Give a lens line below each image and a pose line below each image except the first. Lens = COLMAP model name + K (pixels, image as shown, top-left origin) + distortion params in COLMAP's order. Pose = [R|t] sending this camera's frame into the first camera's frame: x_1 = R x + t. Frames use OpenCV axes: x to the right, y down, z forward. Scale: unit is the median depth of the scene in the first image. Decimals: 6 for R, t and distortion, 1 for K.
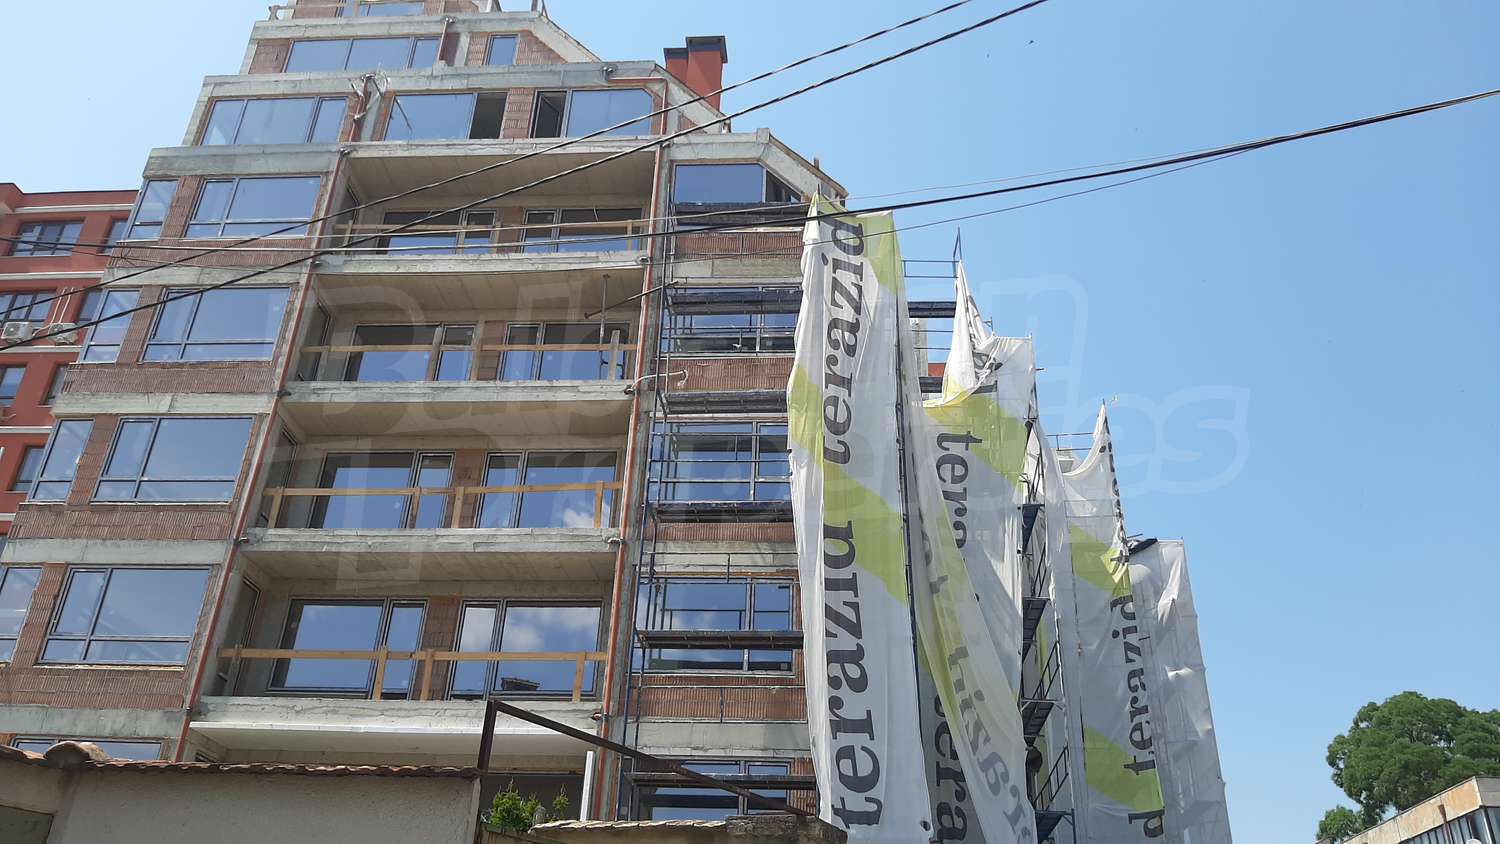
lens RADIAL K [[1127.6, 0, 745.3], [0, 1127.6, 418.2], [0, 0, 1]] dist [0.092376, -0.162760]
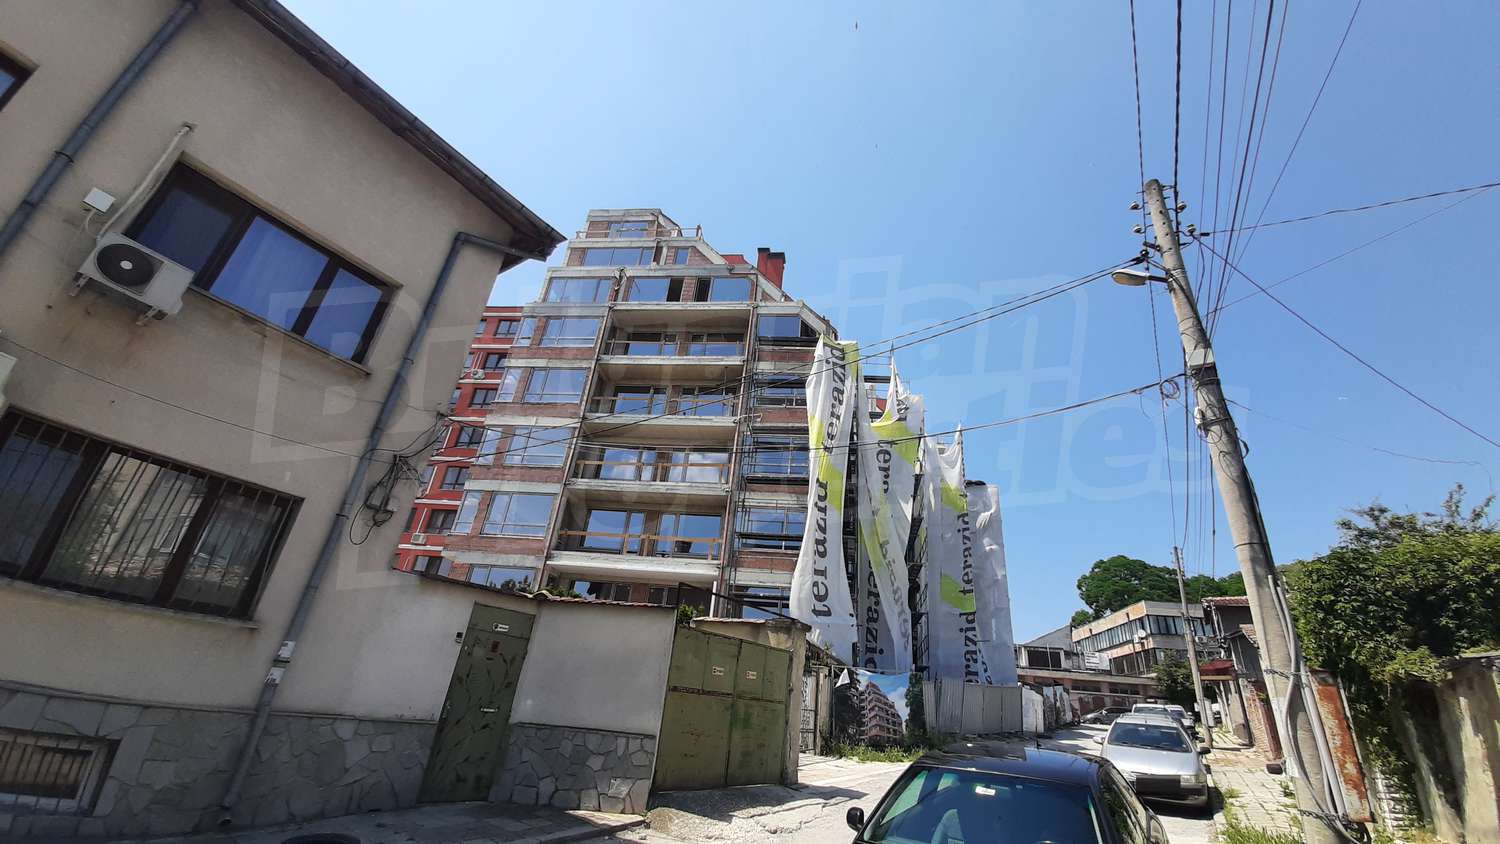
lens RADIAL K [[583.7, 0, 777.6], [0, 583.7, 431.4], [0, 0, 1]] dist [-0.000197, 0.000538]
pose [[0.998943, 0.028770, -0.035851, 0.019833], [-0.026718, 0.998047, 0.056471, -0.066053], [0.037405, -0.055453, 0.997760, -0.134381]]
